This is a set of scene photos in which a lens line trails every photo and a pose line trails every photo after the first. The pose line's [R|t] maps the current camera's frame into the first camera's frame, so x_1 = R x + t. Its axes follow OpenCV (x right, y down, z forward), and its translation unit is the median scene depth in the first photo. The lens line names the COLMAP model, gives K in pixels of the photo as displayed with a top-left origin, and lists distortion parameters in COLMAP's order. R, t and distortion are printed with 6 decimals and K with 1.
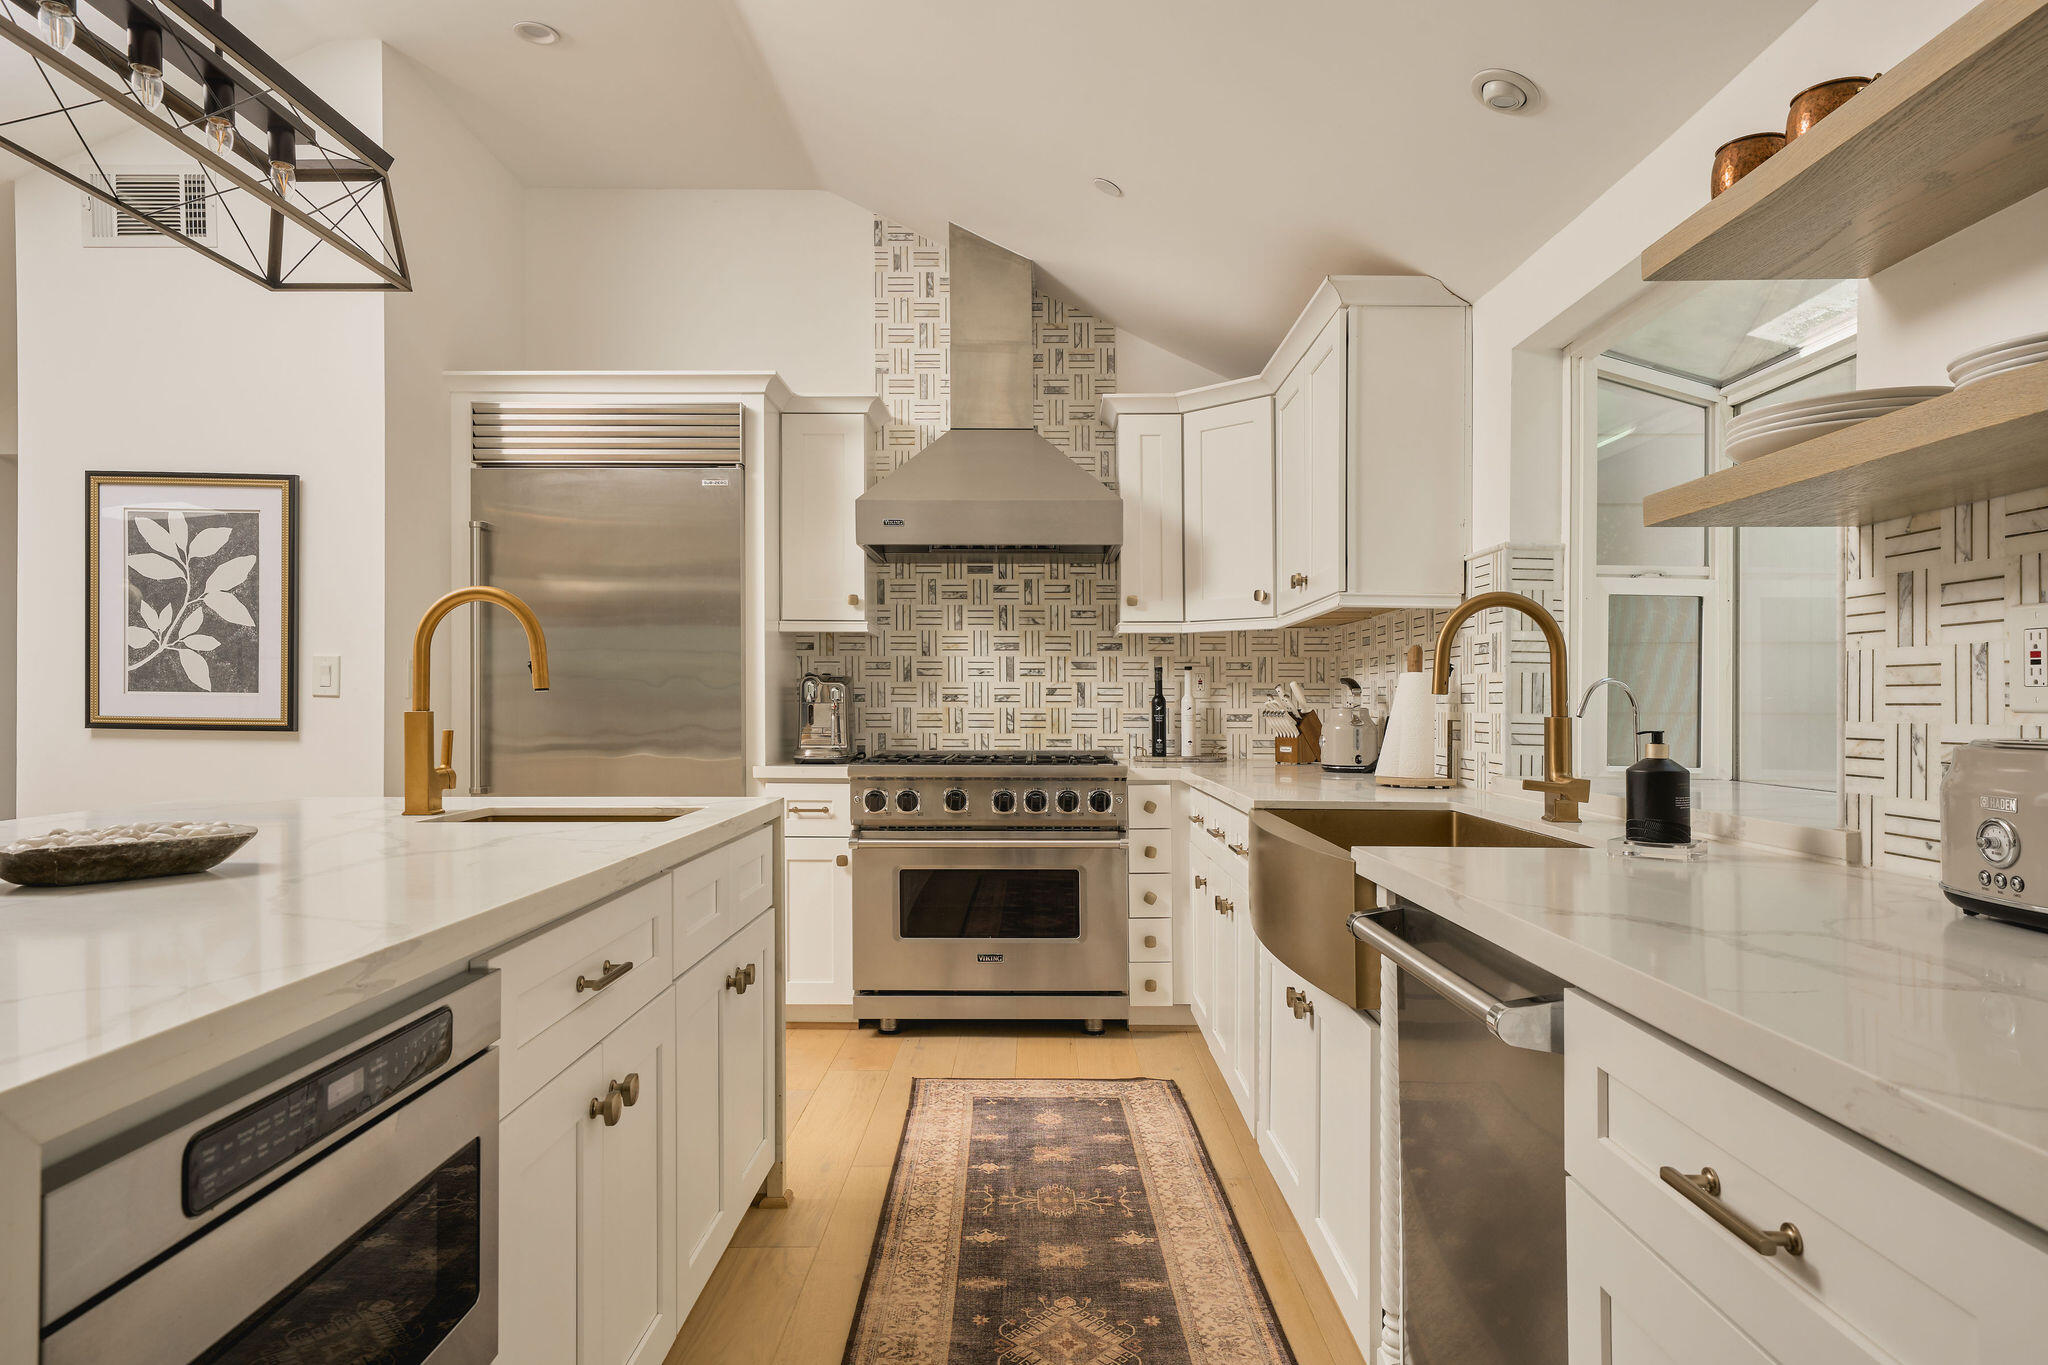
lens RADIAL K [[1268.7, 0, 1024.0], [0, 1268.7, 682.5], [0, 0, 1]] dist [0.026282, 0.000321]
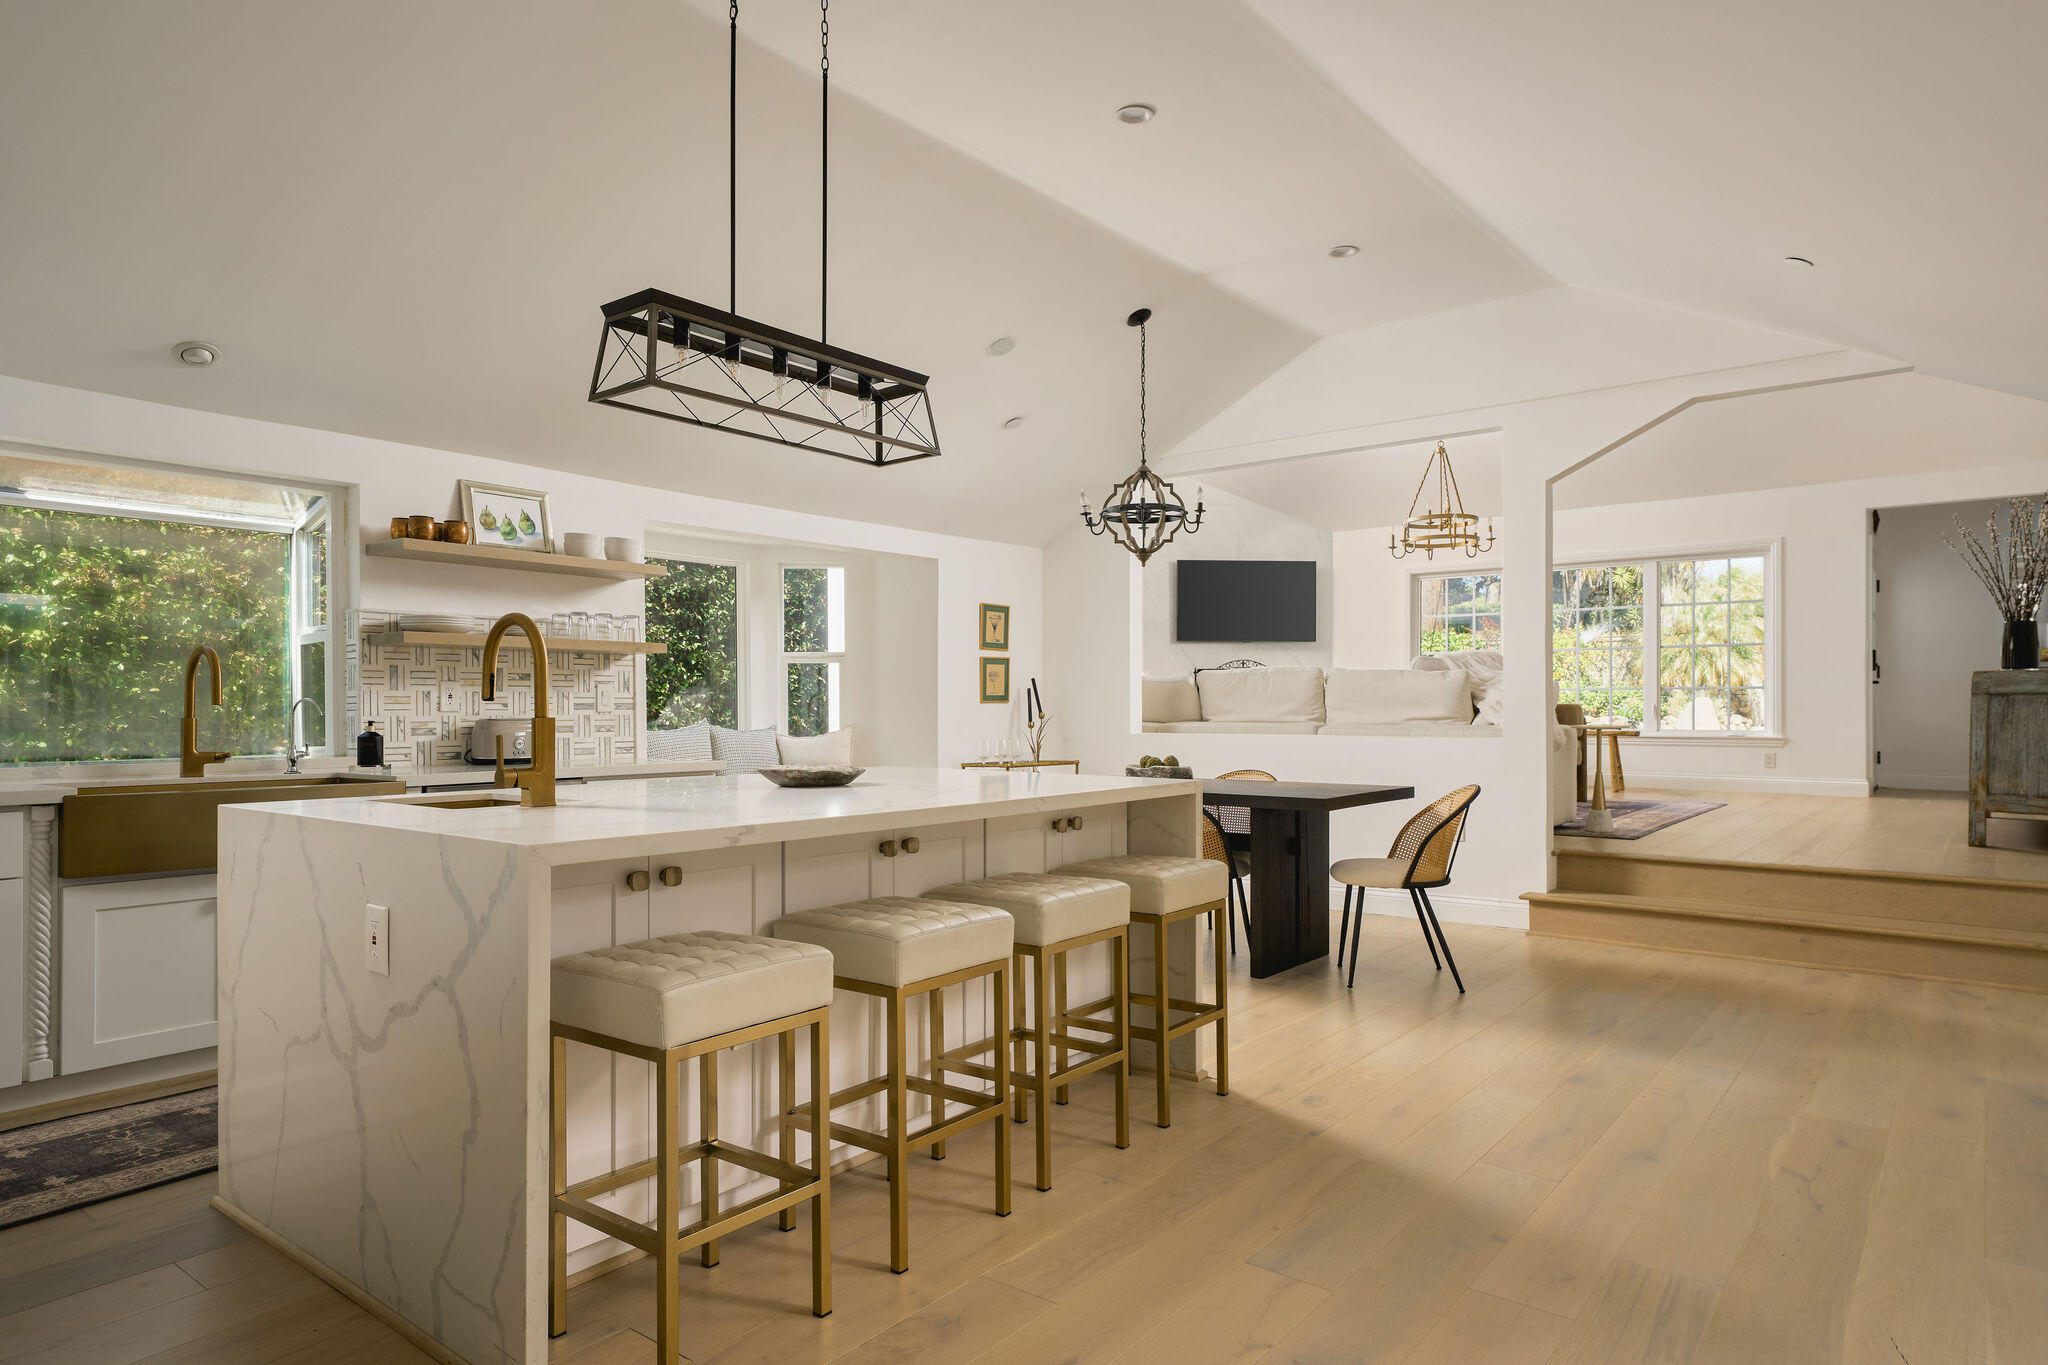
lens RADIAL K [[1218.7, 0, 1009.0], [0, 1218.7, 704.8], [0, 0, 1]] dist [0.002310, 0.053920]
pose [[-0.787539, 0.002975, 0.616257, -0.875674], [-0.006845, 0.999884, -0.013575, 0.013573], [-0.616226, -0.014910, -0.787428, 0.951609]]
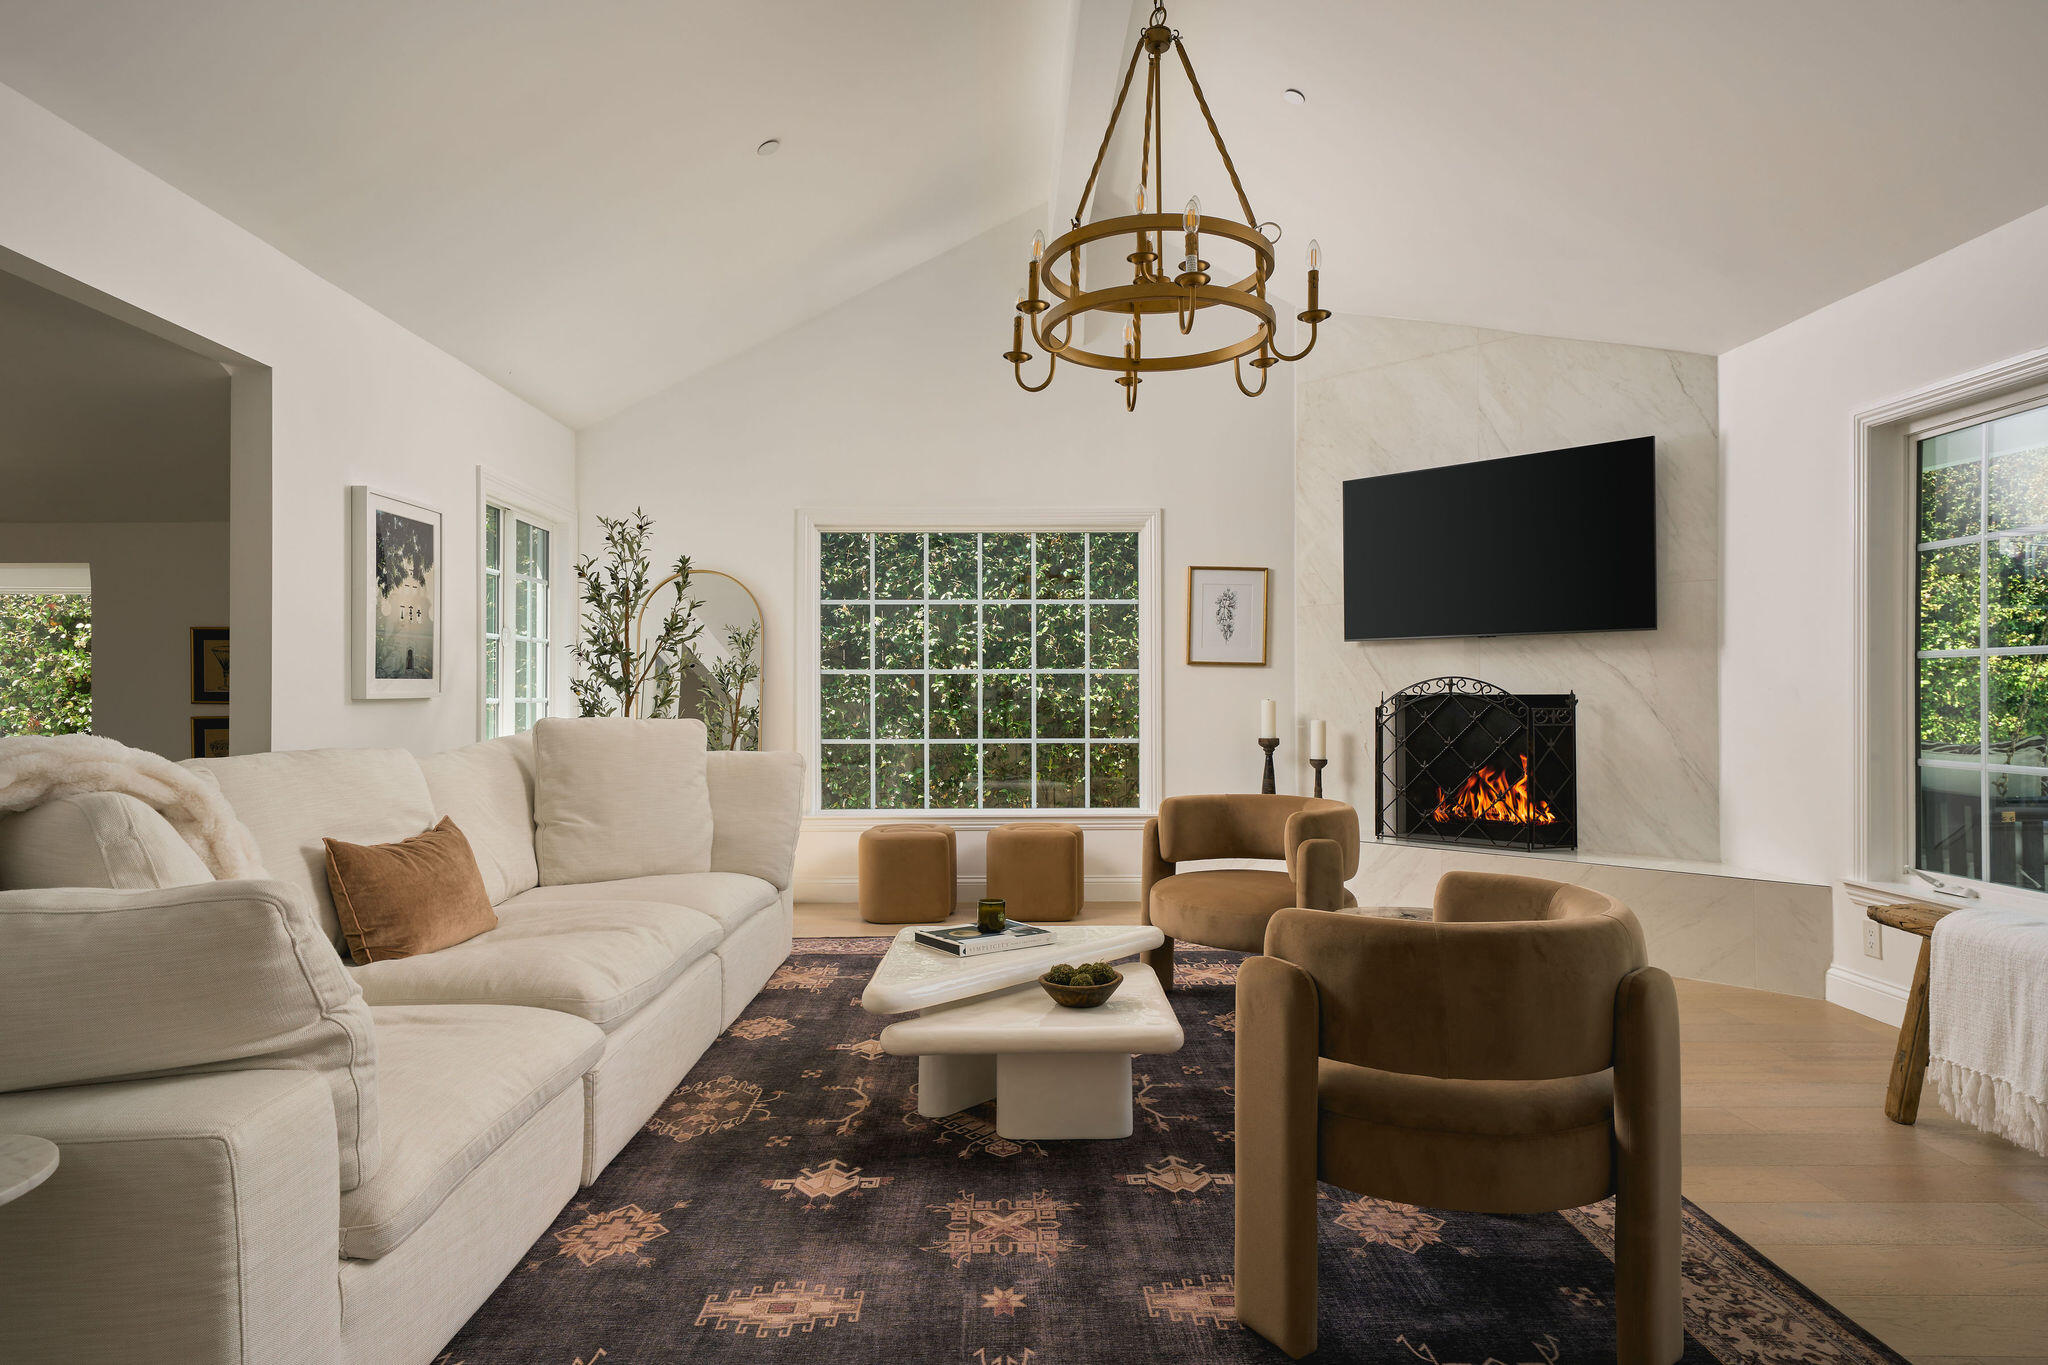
lens RADIAL K [[1131.4, 0, 1024.0], [0, 1131.4, 682.5], [0, 0, 1]] dist [0.010328, 0.001451]
pose [[-0.028291, 0.010394, 0.999546, -0.769655], [-0.011759, 0.999873, -0.010730, -0.108882], [-0.999531, -0.012057, -0.028165, -1.132545]]
